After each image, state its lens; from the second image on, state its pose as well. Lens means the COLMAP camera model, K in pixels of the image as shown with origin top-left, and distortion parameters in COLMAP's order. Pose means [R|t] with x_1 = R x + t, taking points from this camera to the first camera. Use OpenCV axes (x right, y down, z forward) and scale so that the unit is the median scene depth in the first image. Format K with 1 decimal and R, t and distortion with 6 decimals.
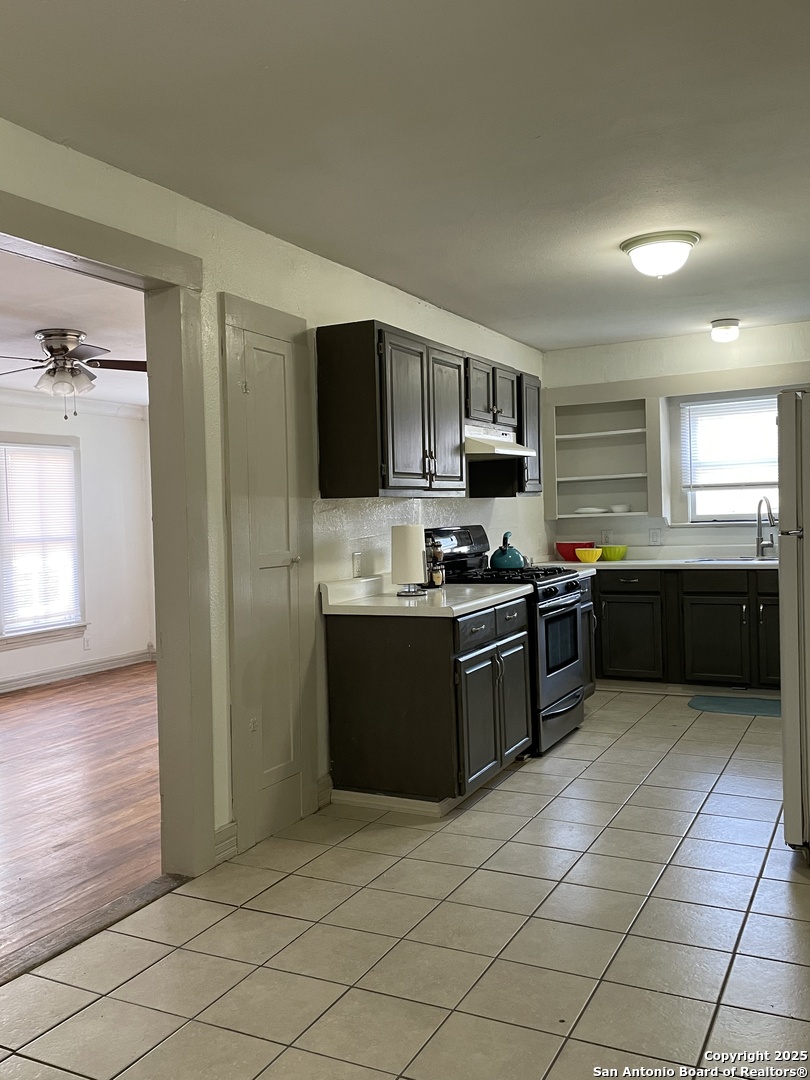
lens RADIAL K [[939.6, 0, 402.4], [0, 939.6, 537.0], [0, 0, 1]] dist [0.068306, -0.103766]
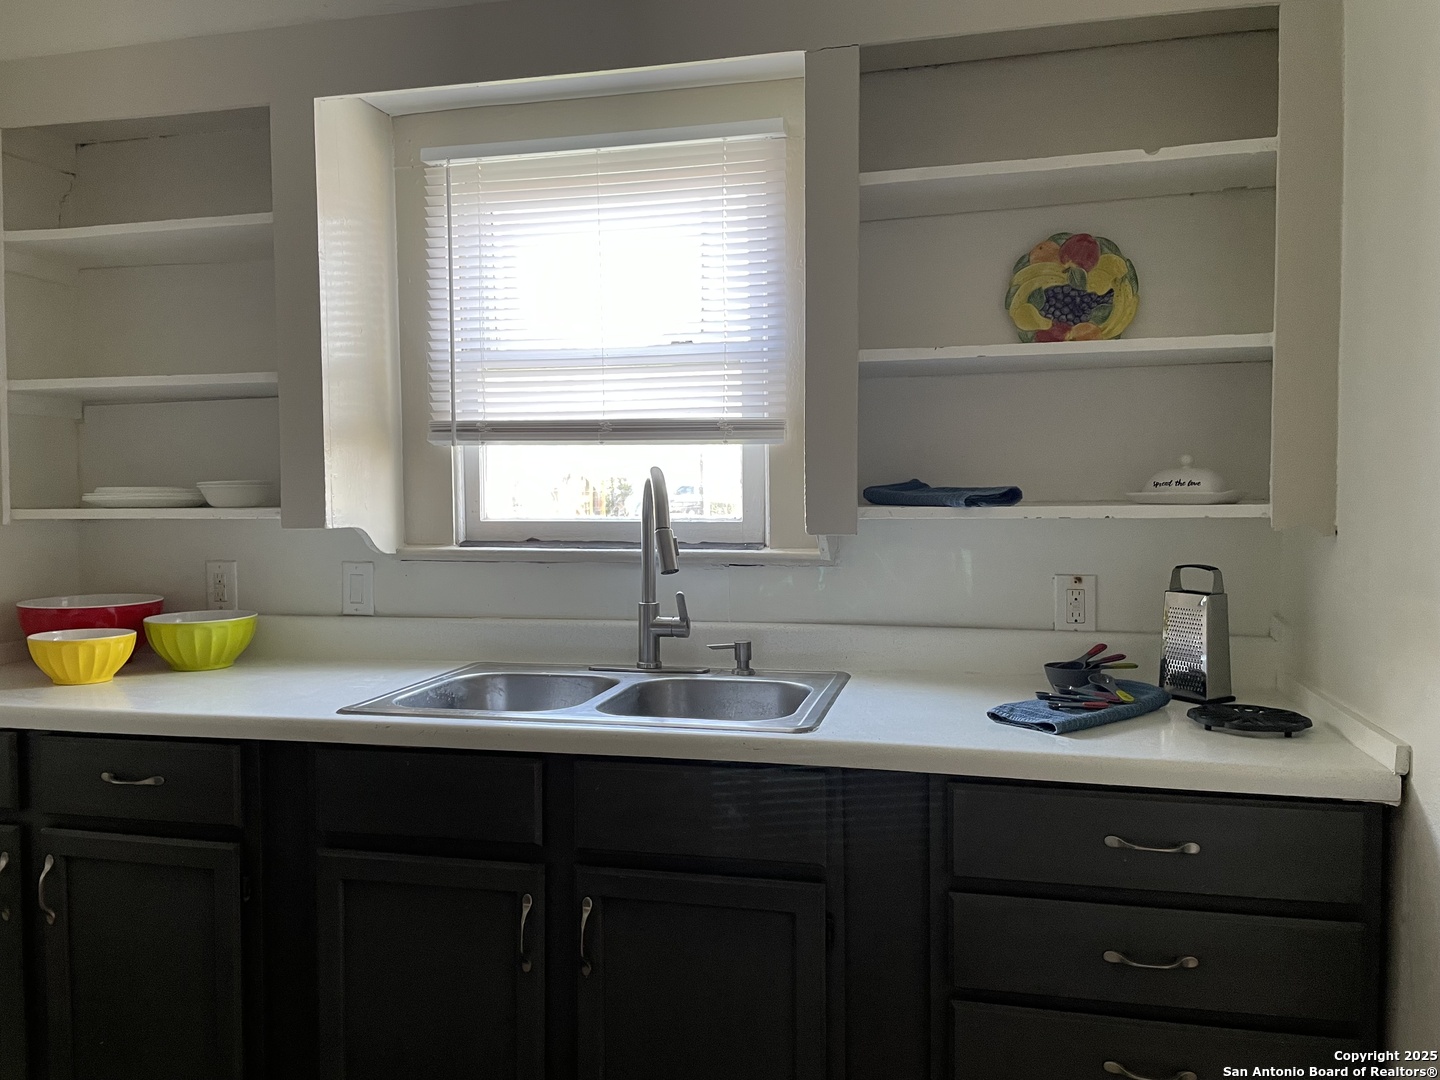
lens RADIAL K [[1082.7, 0, 722.0], [0, 1082.7, 543.5], [0, 0, 1]] dist [0.010610, 0.001452]
pose [[0.967495, 0.011099, 0.252648, 0.303396], [-0.014935, 0.999800, 0.013270, -0.022152], [-0.252450, -0.016612, 0.967467, 0.642910]]
